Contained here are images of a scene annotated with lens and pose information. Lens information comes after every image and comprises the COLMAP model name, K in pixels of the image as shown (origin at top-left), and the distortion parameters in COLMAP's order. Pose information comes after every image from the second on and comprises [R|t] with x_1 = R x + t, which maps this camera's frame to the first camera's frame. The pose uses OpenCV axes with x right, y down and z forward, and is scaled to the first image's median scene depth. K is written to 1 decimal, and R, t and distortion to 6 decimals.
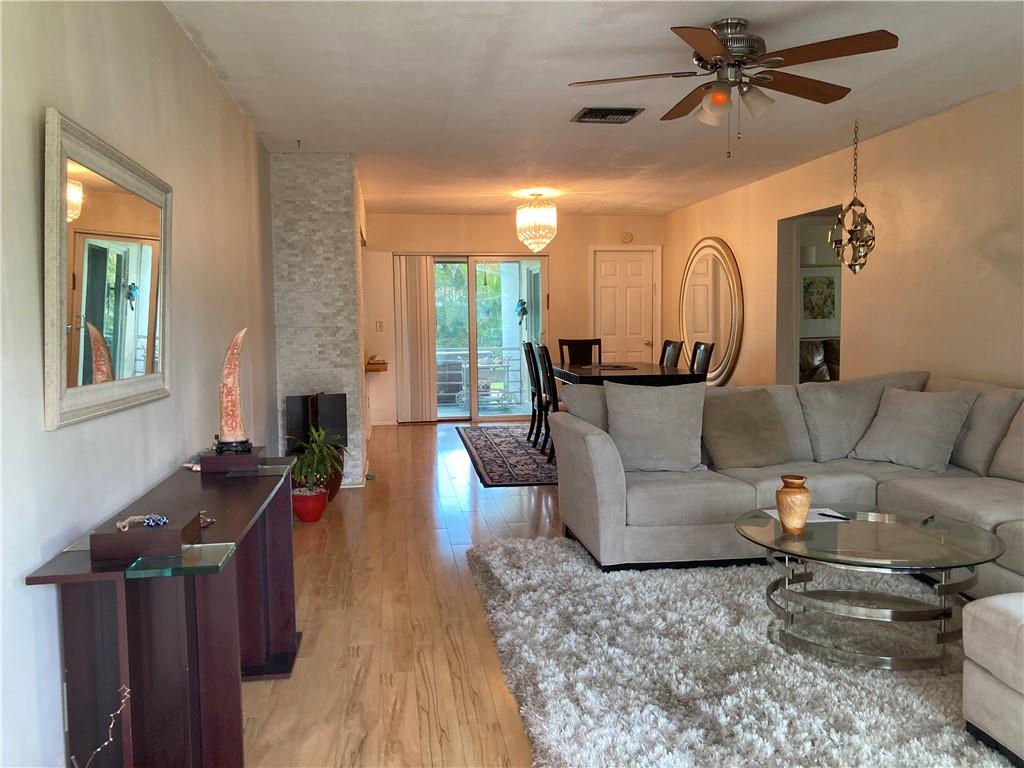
lens RADIAL K [[838.5, 0, 509.5], [0, 838.5, 380.1], [0, 0, 1]] dist [0.028326, -0.039257]
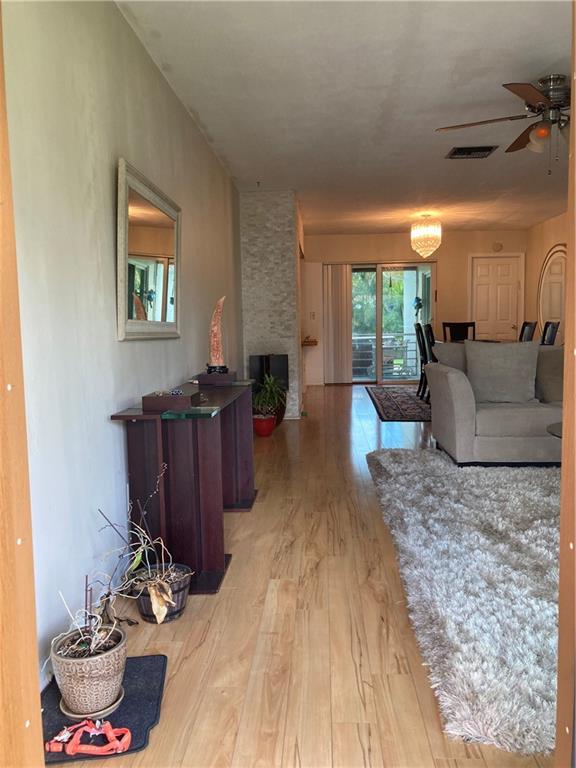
lens RADIAL K [[628.9, 0, 292.2], [0, 628.9, 387.1], [0, 0, 1]] dist [0.028326, -0.039257]
pose [[0.981393, 0.012664, -0.191590, 0.036227], [-0.007036, 0.999524, 0.030028, 0.058522], [0.191879, -0.028121, 0.981016, -0.126268]]
